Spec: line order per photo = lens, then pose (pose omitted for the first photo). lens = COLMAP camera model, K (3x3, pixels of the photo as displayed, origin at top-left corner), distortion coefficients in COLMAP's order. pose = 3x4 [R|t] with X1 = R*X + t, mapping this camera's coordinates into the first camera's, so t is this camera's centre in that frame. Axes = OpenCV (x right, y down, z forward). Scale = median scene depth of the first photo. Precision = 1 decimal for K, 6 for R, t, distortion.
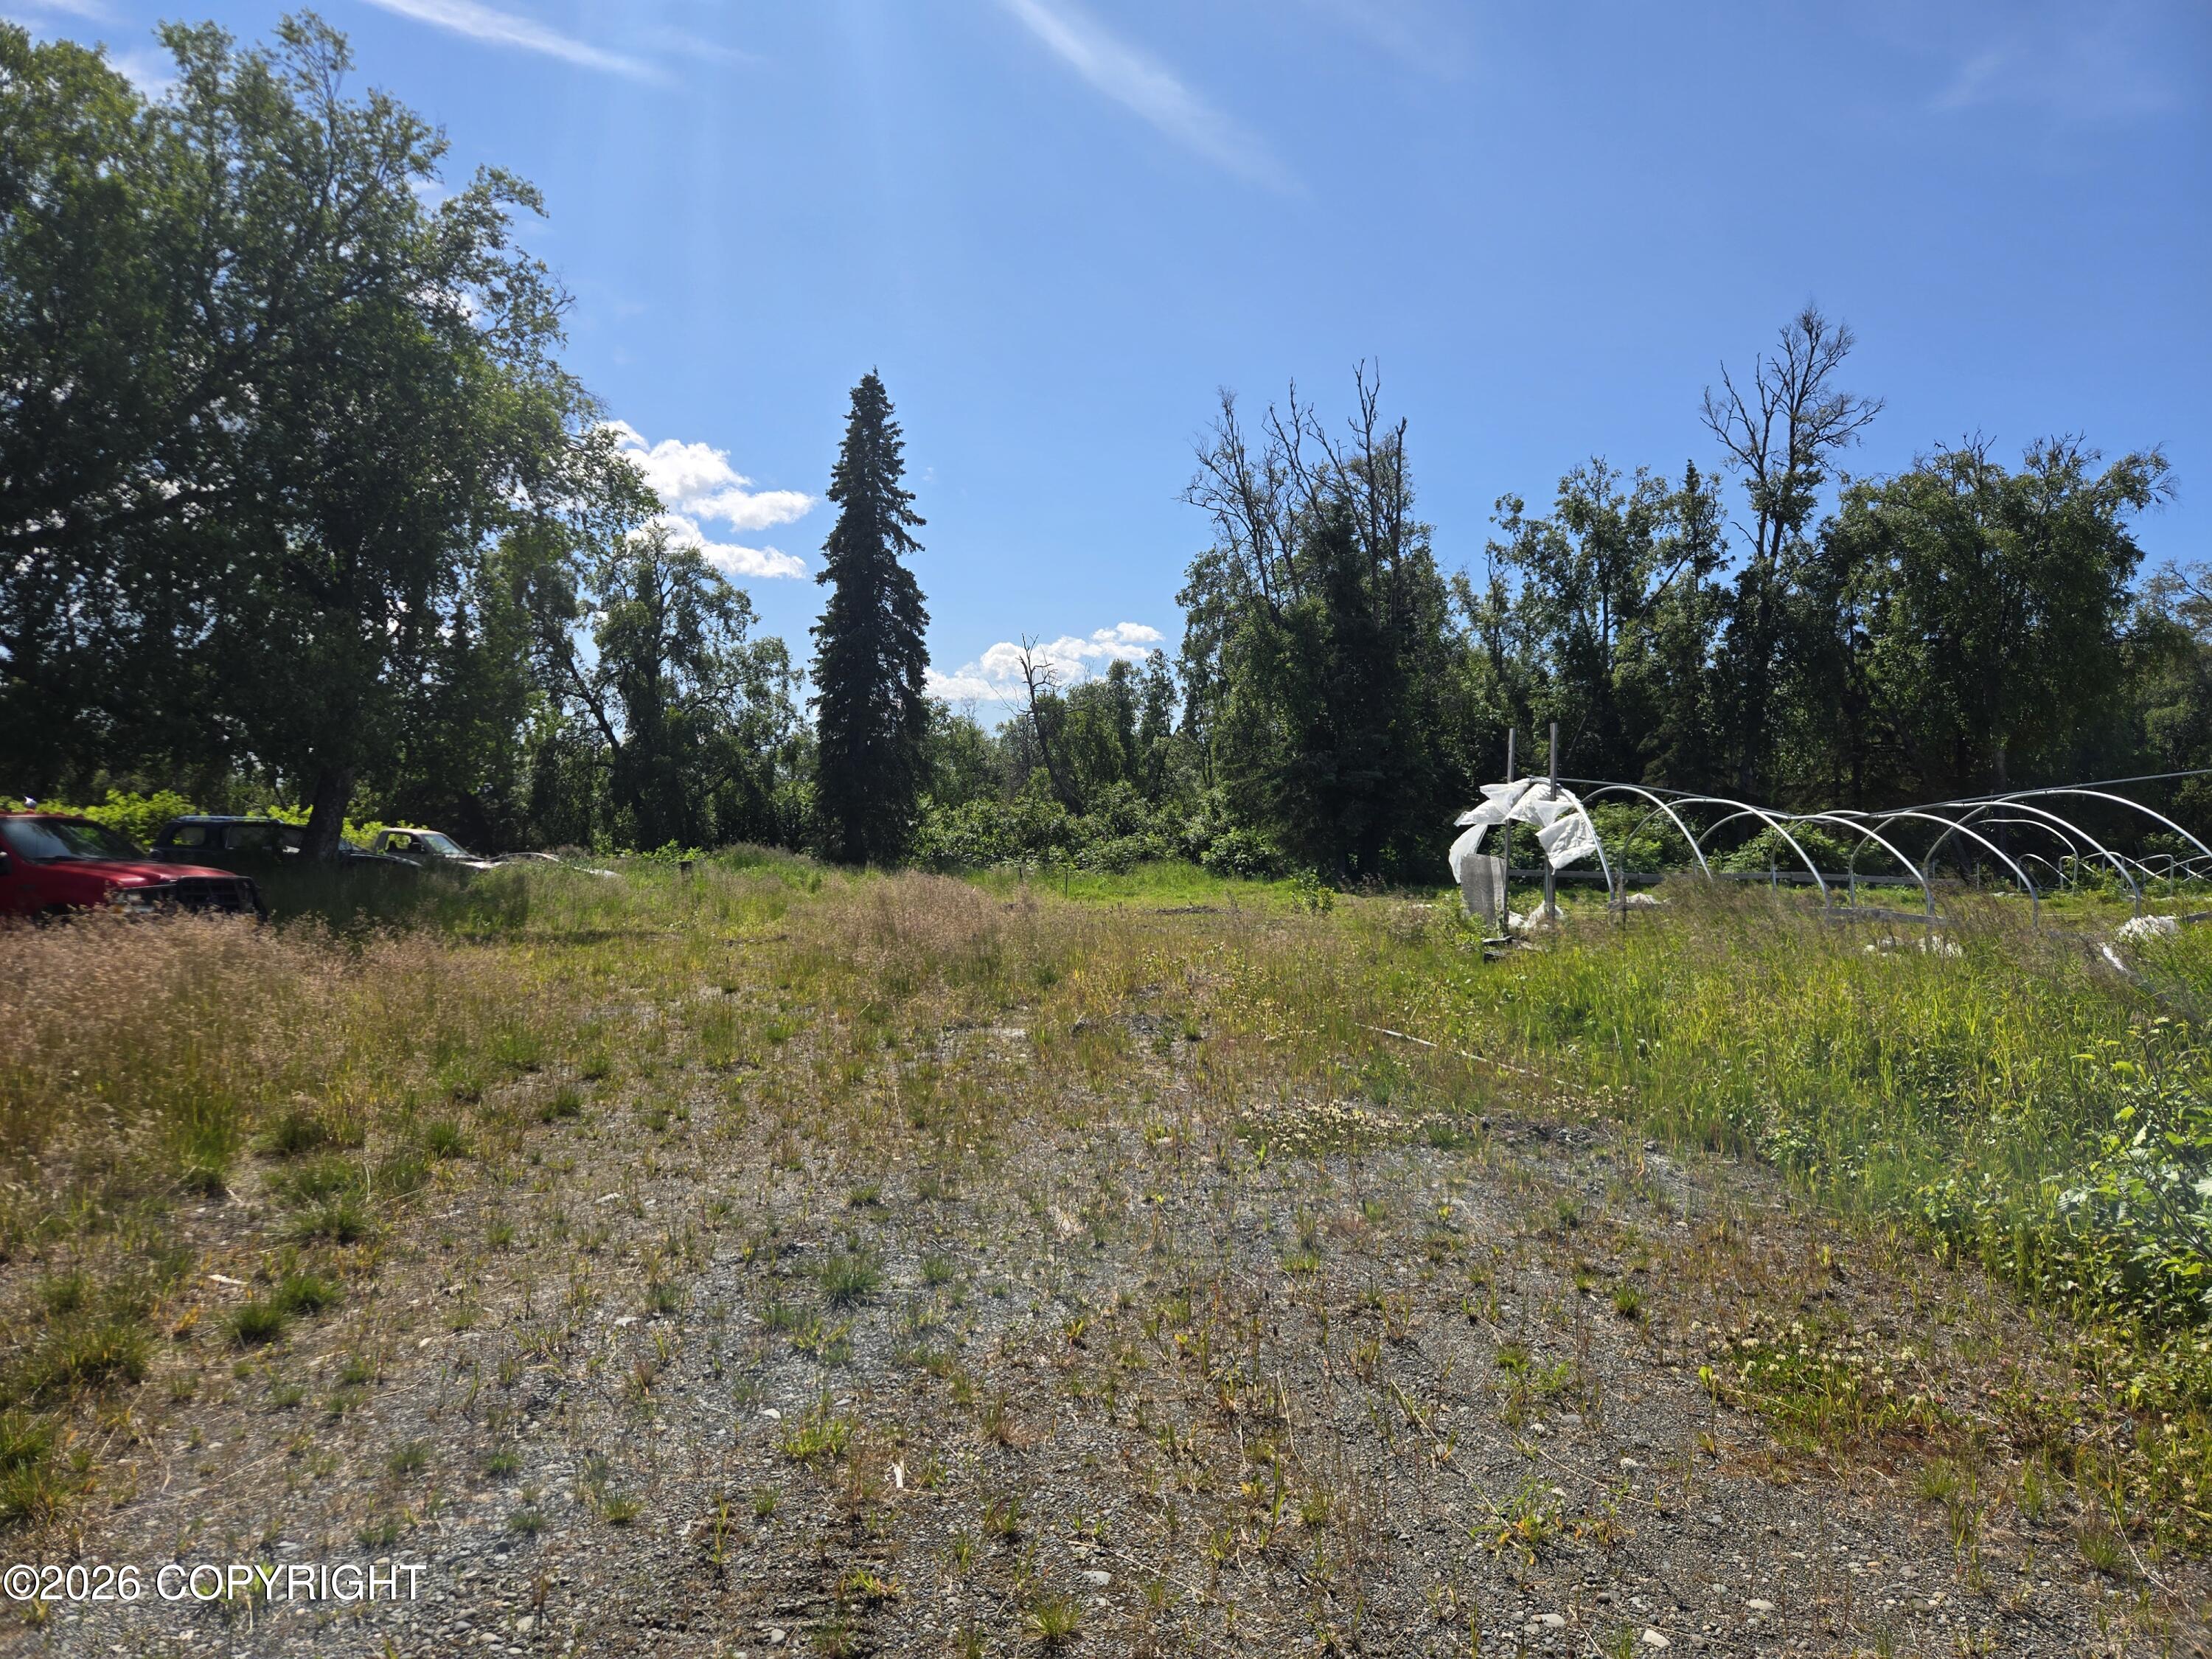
lens RADIAL K [[1489.5, 0, 1088.7], [0, 1489.5, 808.7], [0, 0, 1]] dist [0.079041, -0.059409]
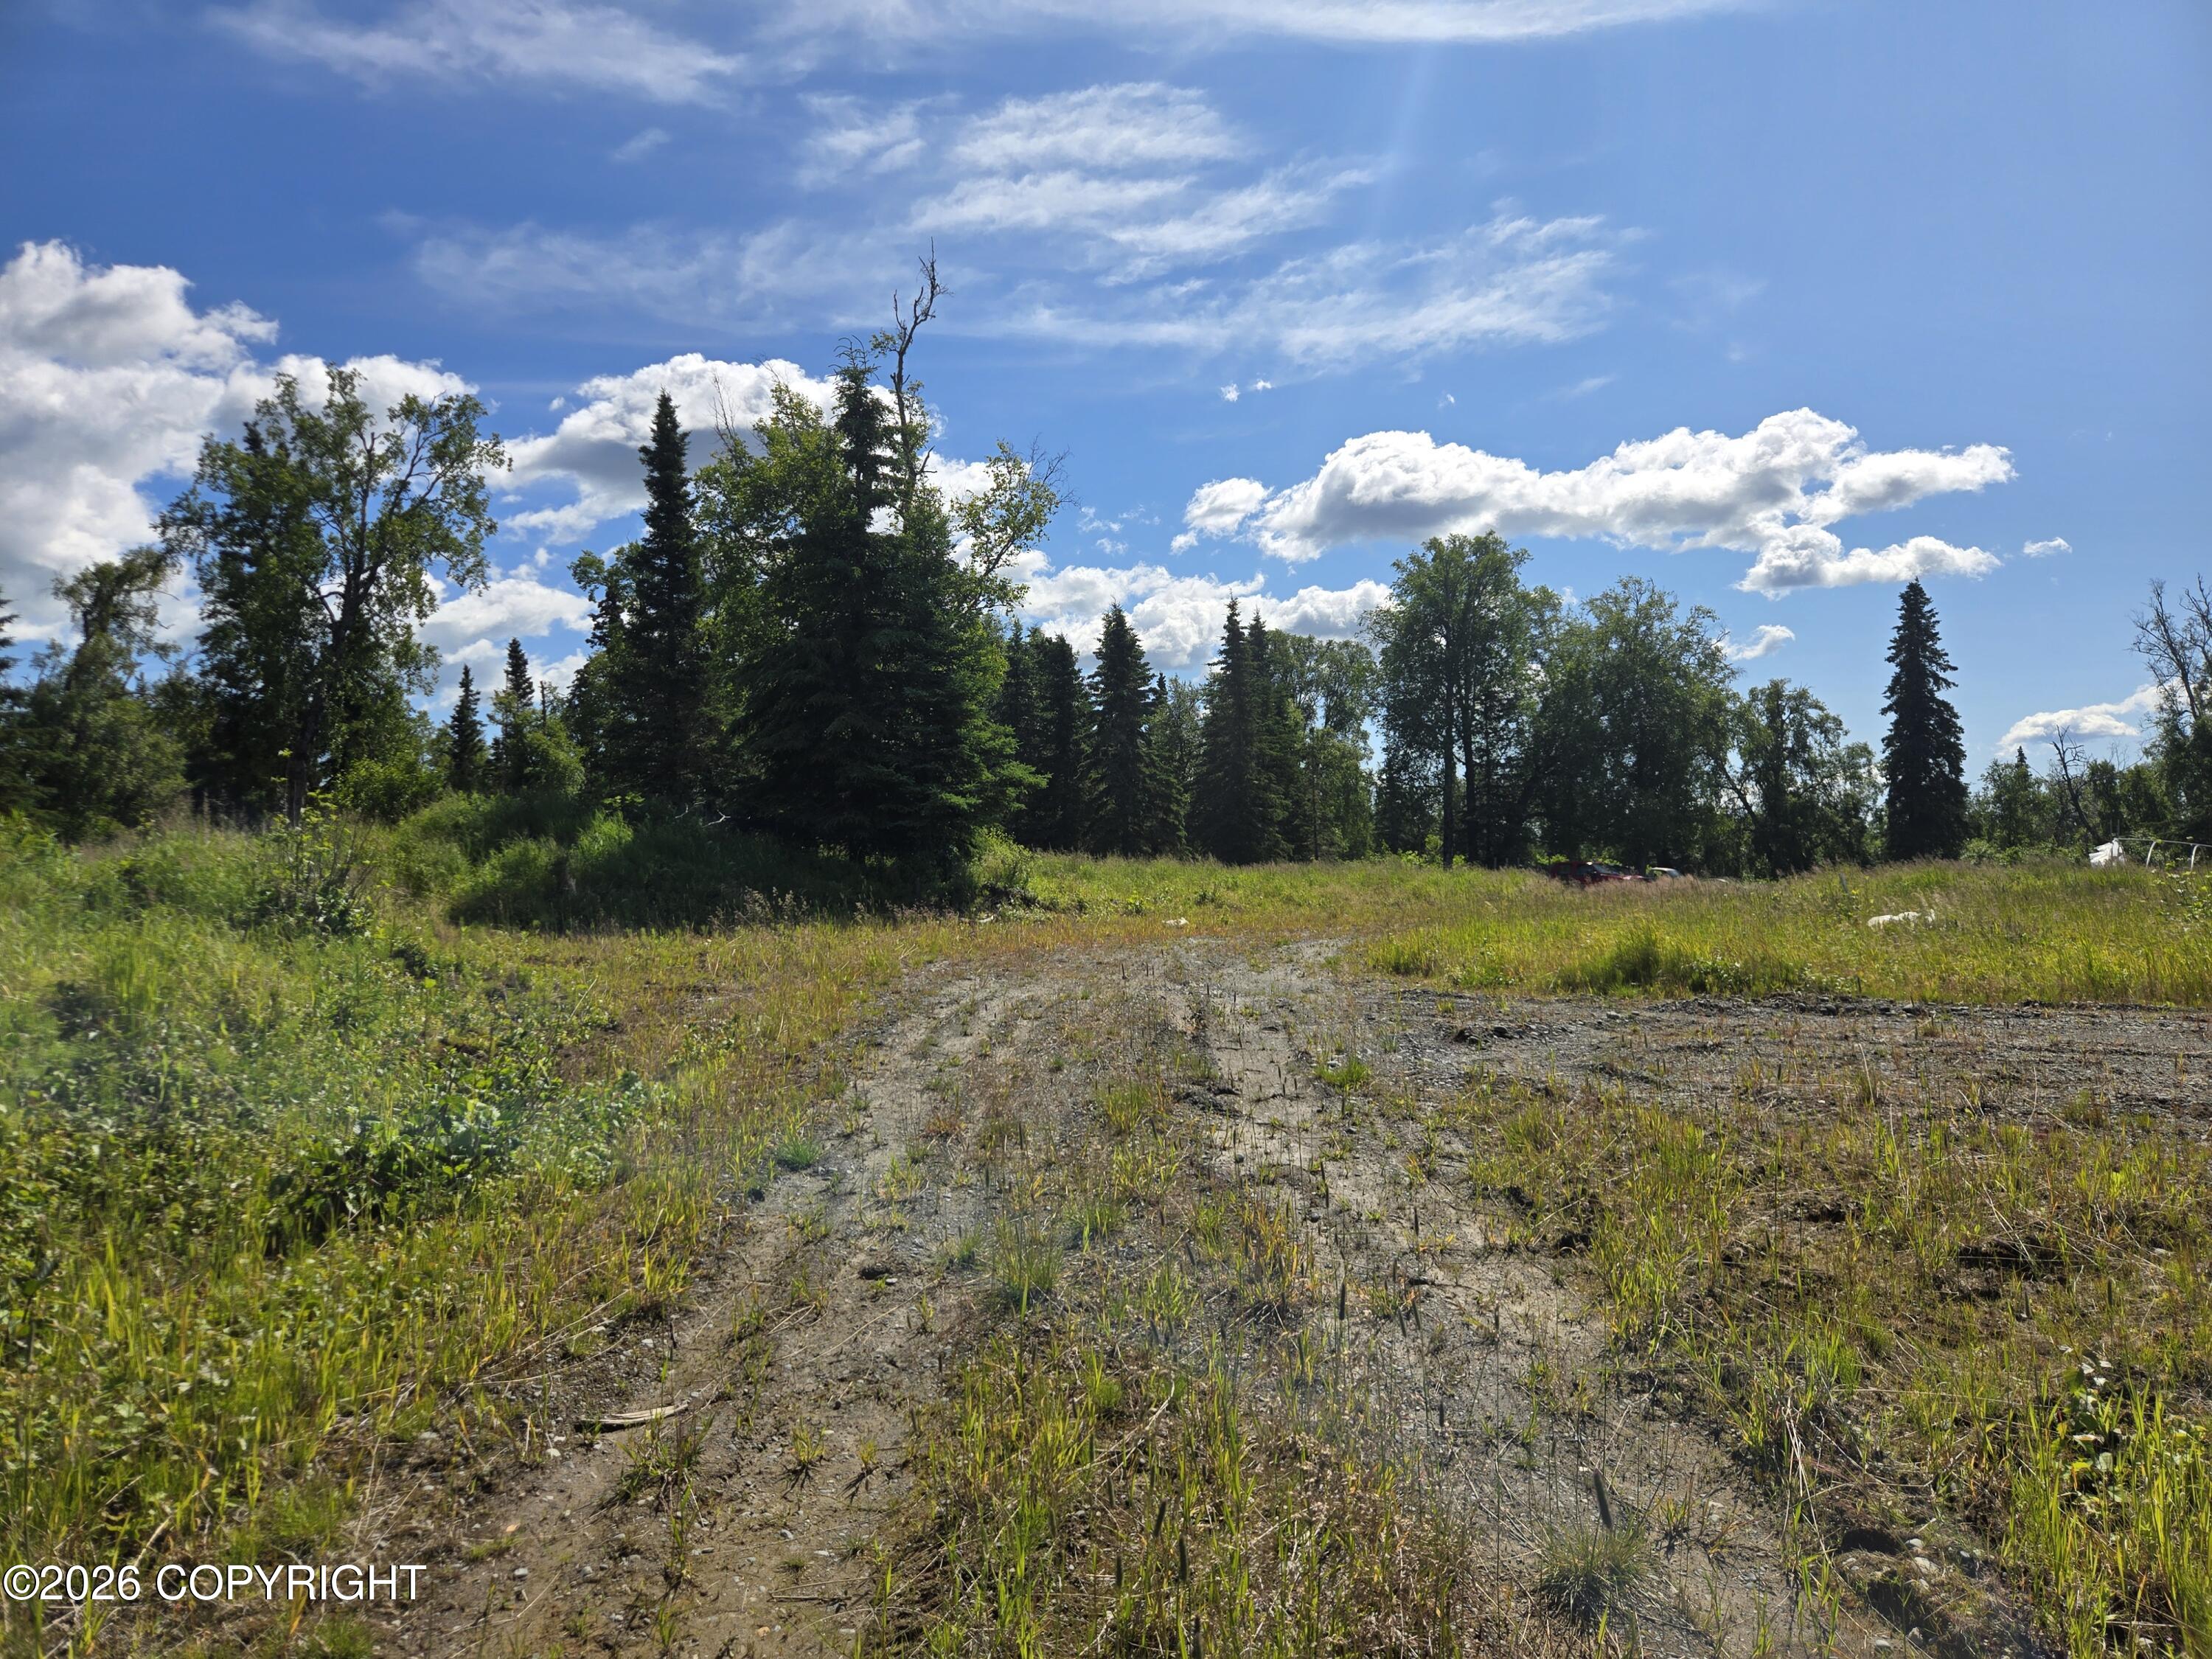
lens RADIAL K [[1489.5, 0, 1126.8], [0, 1489.5, 810.9], [0, 0, 1]] dist [0.079041, -0.059409]
pose [[0.762695, -0.043482, -0.645295, 0.943215], [0.017447, 0.998758, -0.046678, 0.058710], [0.646523, 0.024342, 0.762506, -2.936382]]
